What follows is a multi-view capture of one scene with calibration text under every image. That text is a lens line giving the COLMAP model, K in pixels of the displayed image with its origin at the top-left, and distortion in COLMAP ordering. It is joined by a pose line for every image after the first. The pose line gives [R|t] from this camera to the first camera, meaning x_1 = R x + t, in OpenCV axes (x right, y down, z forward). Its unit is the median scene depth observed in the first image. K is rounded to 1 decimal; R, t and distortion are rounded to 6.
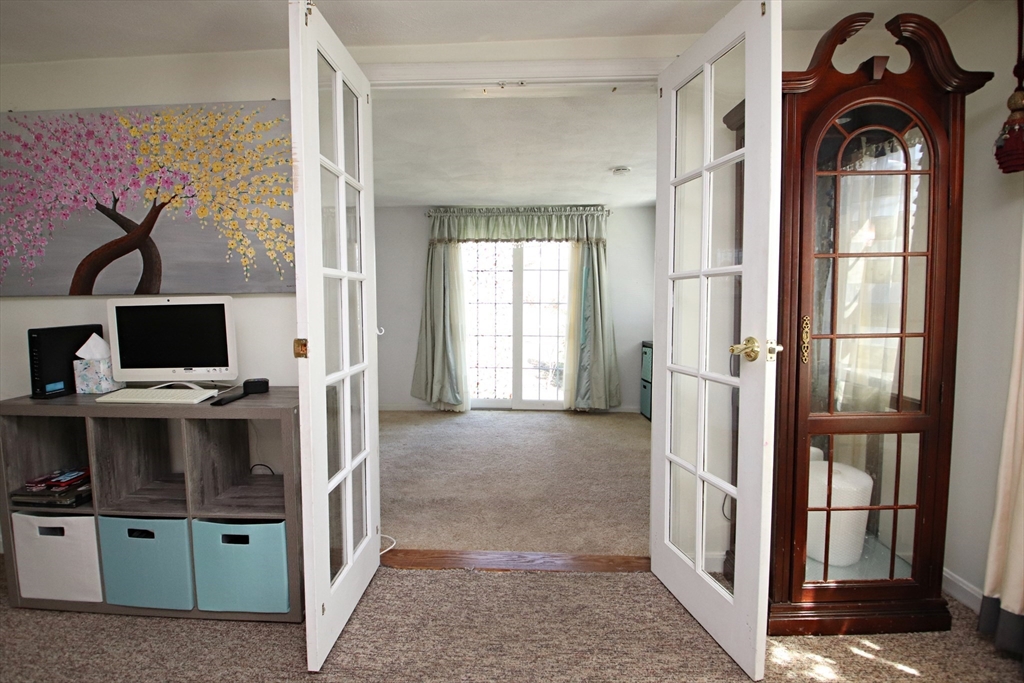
lens RADIAL K [[485.9, 0, 508.4], [0, 485.9, 333.4], [0, 0, 1]] dist [0.014910, -0.026095]
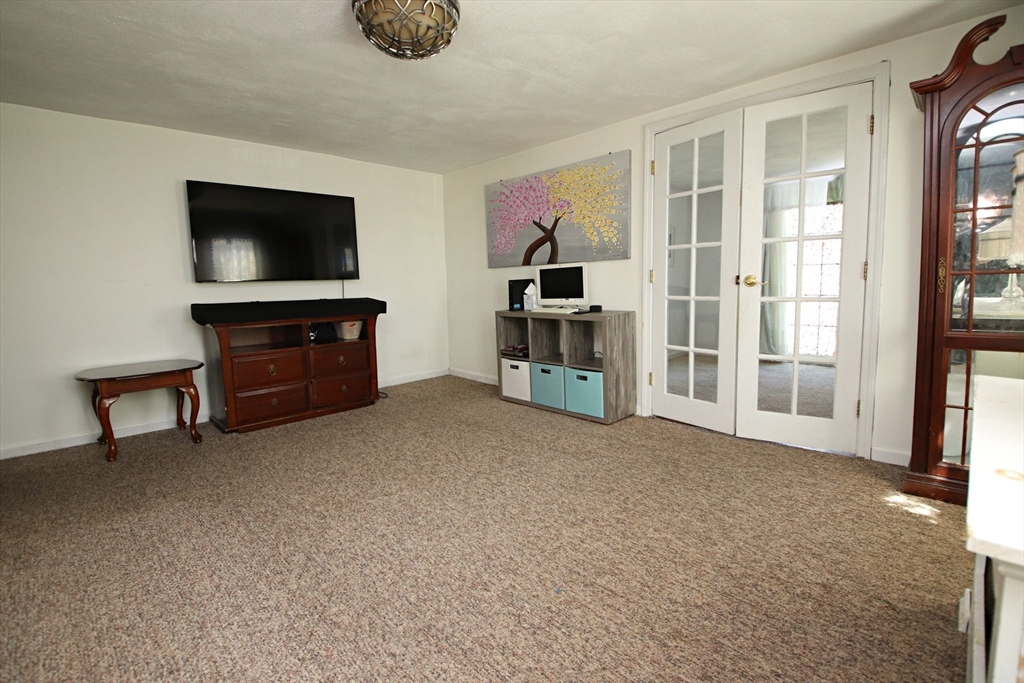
lens RADIAL K [[472.2, 0, 506.1], [0, 472.2, 332.8], [0, 0, 1]] dist [0.023900, -0.037457]
pose [[0.731171, 0.058120, -0.679714, 0.480418], [-0.017134, 0.997614, 0.066872, 0.080550], [0.681979, -0.037249, 0.730423, -0.590271]]
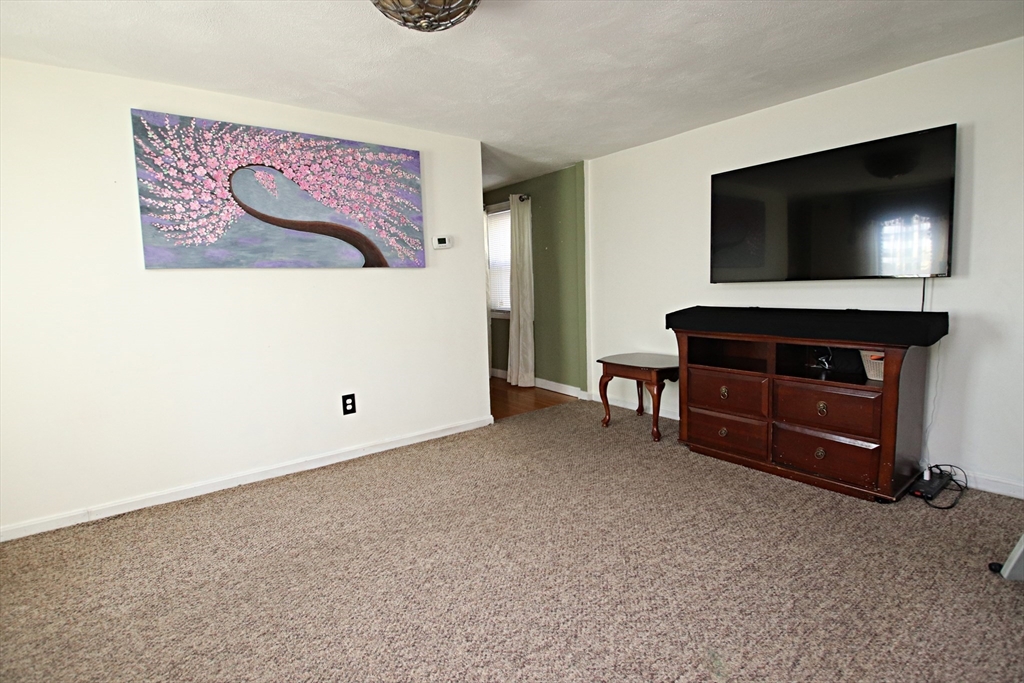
lens RADIAL K [[485.9, 0, 508.4], [0, 485.9, 333.4], [0, 0, 1]] dist [0.014910, -0.026095]
pose [[-0.765734, 0.087547, -0.637171, 0.096773], [-0.007192, 0.989465, 0.144594, -0.031118], [0.643117, 0.115303, -0.757037, 0.732679]]
